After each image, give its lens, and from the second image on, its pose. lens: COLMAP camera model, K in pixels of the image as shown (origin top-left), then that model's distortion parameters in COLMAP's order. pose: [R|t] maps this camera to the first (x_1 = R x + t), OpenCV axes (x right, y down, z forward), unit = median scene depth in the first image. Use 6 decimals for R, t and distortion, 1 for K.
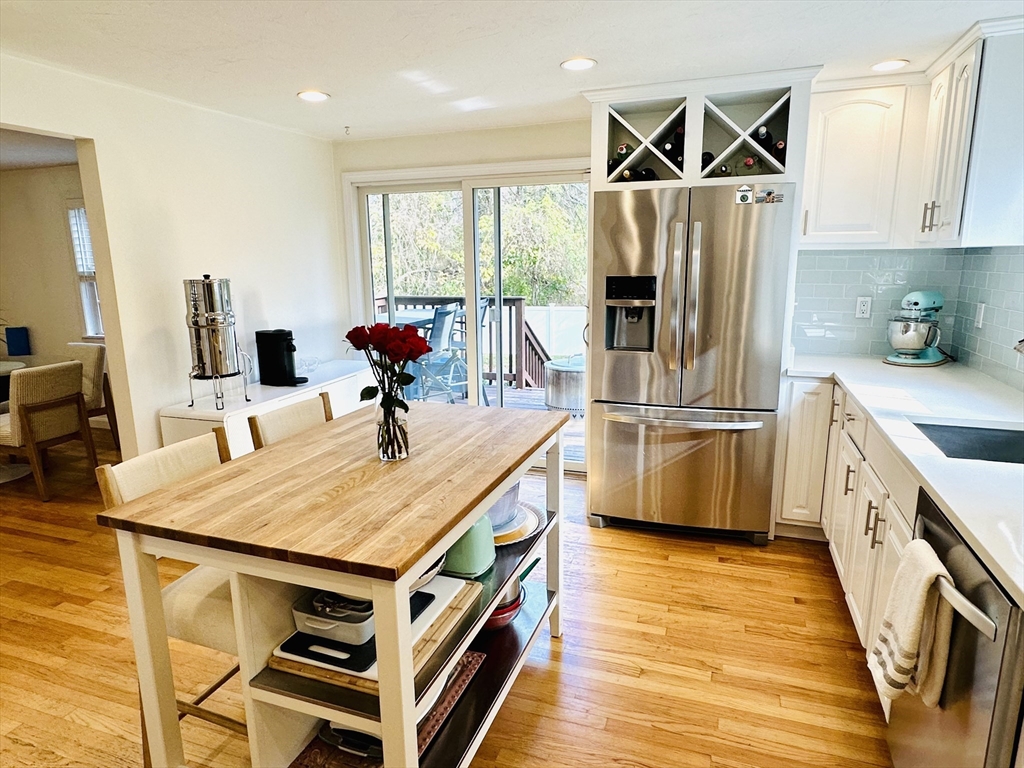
lens RADIAL K [[628.6, 0, 508.1], [0, 628.6, 383.5], [0, 0, 1]] dist [0.000861, -0.000838]
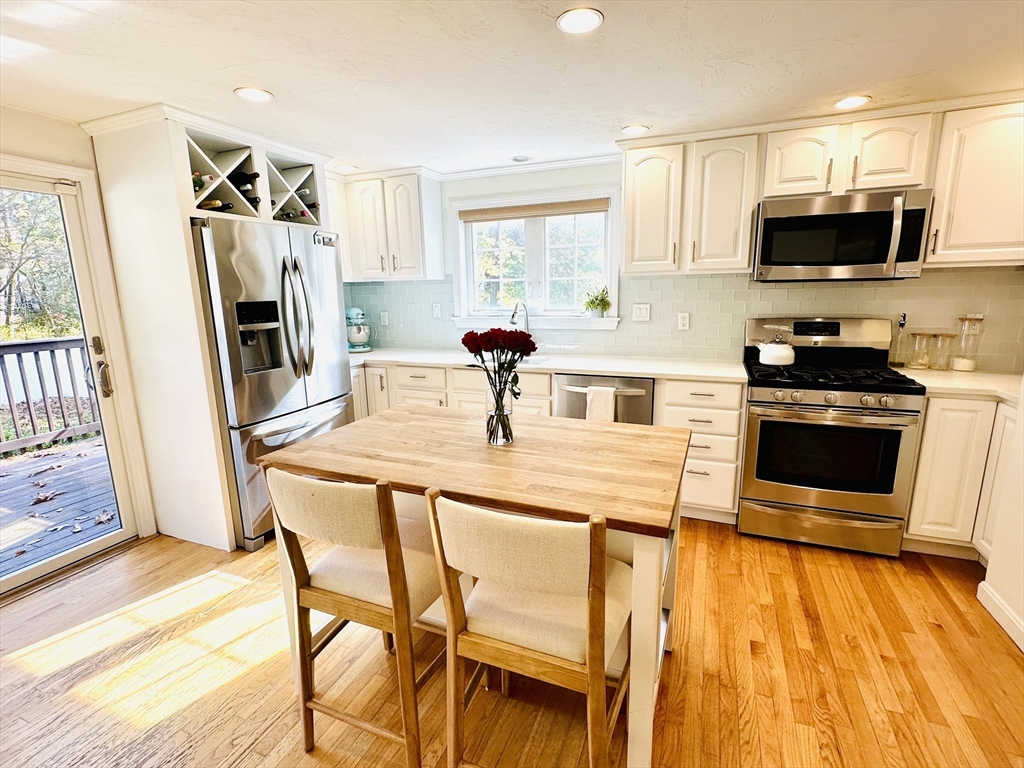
lens RADIAL K [[490.9, 0, 510.5], [0, 490.9, 383.3], [0, 0, 1]] dist [0.001222, 0.000766]
pose [[0.045420, -0.180963, 0.982441, -0.660189], [0.217523, 0.961649, 0.167077, -0.084724], [-0.974998, 0.206115, 0.083042, 0.551373]]
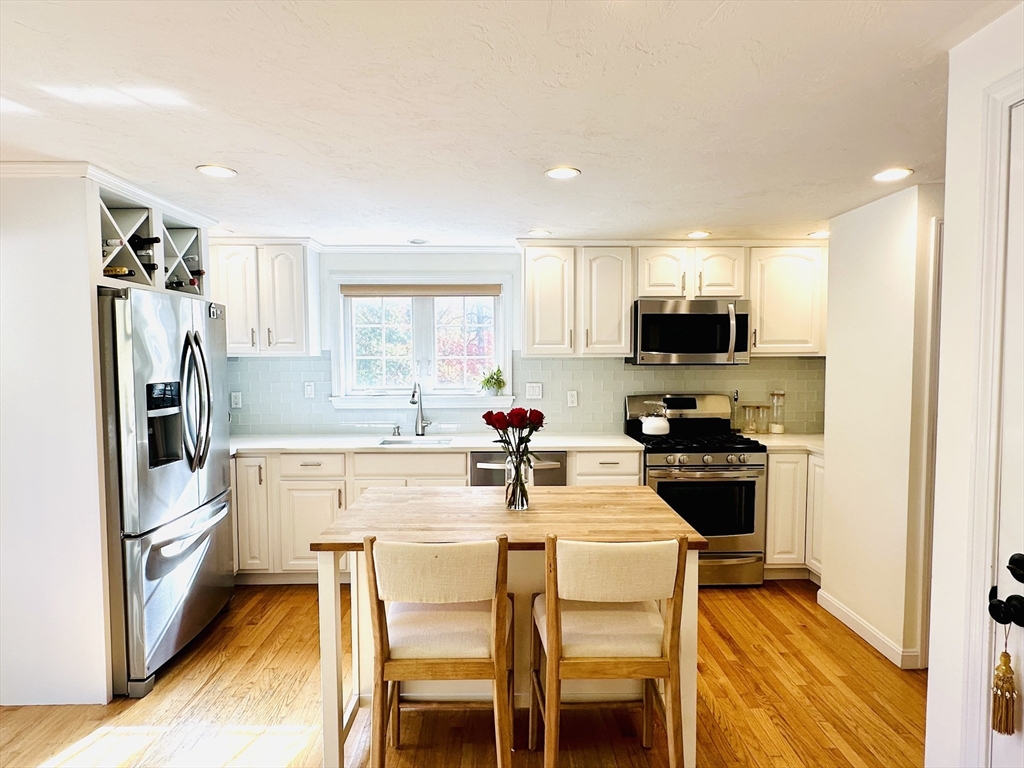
lens RADIAL K [[592.1, 0, 511.2], [0, 592.1, 384.3], [0, 0, 1]] dist [0.001189, 0.000253]
pose [[-0.359064, -0.031827, 0.932770, -0.827076], [0.194189, 0.974999, 0.108020, -0.169231], [-0.912888, 0.219920, -0.343906, 0.861475]]
